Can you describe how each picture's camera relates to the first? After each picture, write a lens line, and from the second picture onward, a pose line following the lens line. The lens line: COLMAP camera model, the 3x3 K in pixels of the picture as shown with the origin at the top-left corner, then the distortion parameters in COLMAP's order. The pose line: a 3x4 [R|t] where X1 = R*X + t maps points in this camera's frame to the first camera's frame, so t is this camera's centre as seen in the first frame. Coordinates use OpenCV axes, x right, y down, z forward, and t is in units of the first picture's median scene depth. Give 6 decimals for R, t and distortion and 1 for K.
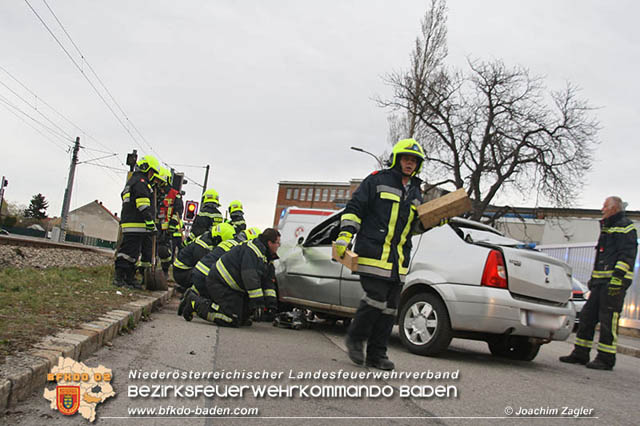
lens RADIAL K [[737.1, 0, 320.0], [0, 737.1, 213.0], [0, 0, 1]] dist [-0.002558, 0.002975]
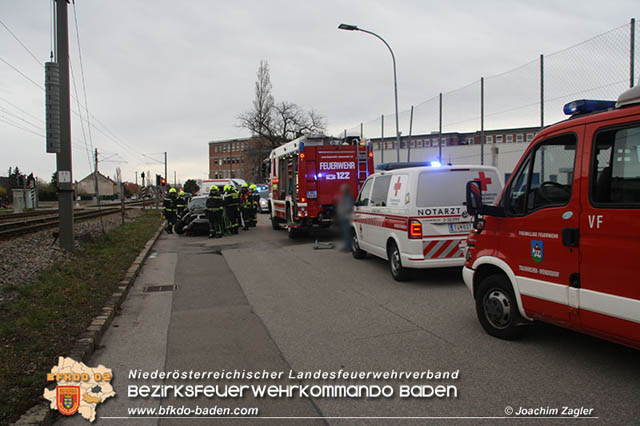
lens RADIAL K [[548.9, 0, 320.0], [0, 548.9, 213.0], [0, 0, 1]] dist [-0.005232, -0.001831]
pose [[0.981946, -0.157385, 0.104939, 0.075265], [0.142110, 0.979916, 0.139889, -0.054711], [-0.124848, -0.122451, 0.984591, -0.524208]]
